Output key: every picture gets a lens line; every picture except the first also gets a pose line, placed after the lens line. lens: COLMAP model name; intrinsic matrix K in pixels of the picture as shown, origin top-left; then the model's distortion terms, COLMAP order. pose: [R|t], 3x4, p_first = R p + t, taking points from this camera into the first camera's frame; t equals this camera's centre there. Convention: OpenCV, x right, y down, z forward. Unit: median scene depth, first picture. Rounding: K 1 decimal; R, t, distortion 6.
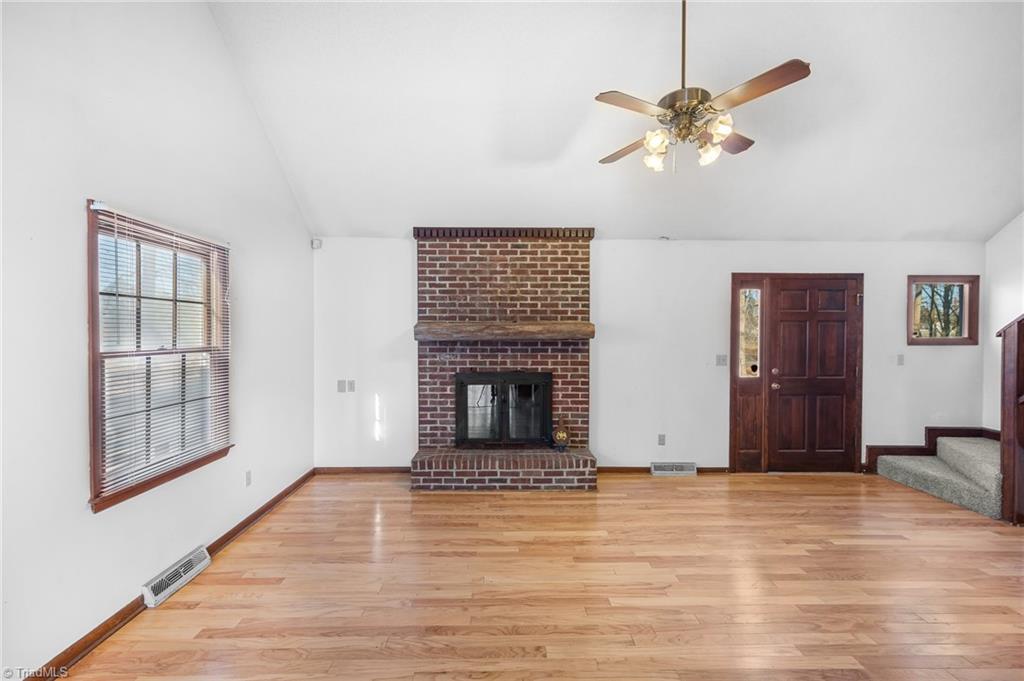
lens RADIAL K [[451.7, 0, 507.3], [0, 451.7, 327.9], [0, 0, 1]] dist [0.000504, -0.000022]
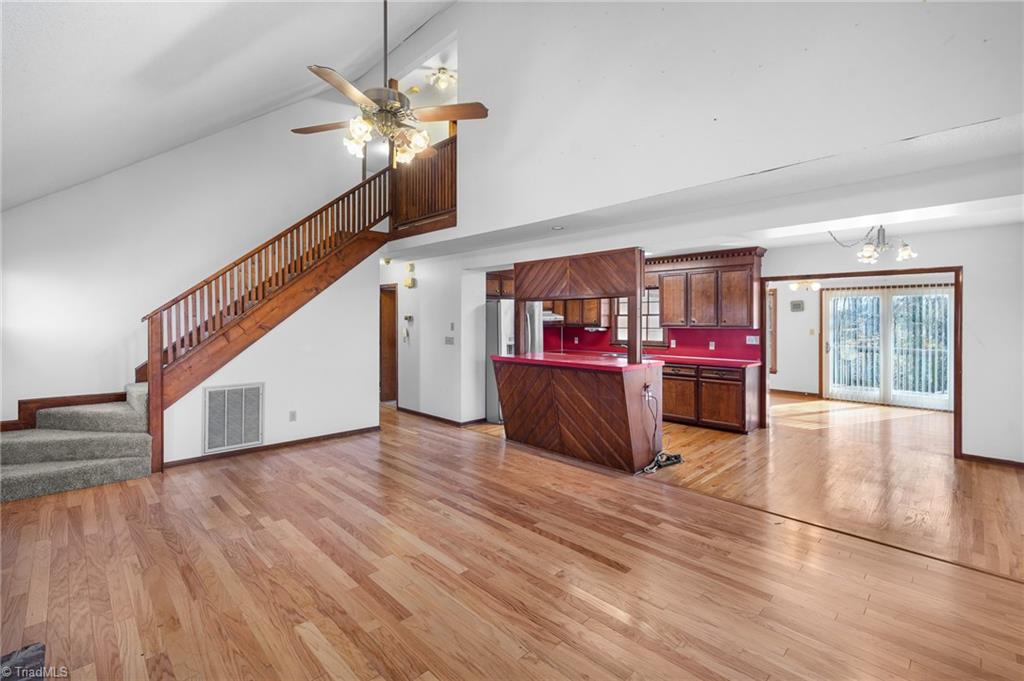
lens RADIAL K [[451.7, 0, 507.3], [0, 451.7, 327.9], [0, 0, 1]] dist [0.000504, -0.000022]
pose [[-0.686614, -0.009857, 0.726955, -0.495843], [-0.006690, 0.999951, 0.007240, 0.023653], [-0.726991, 0.000108, -0.686647, 1.356154]]
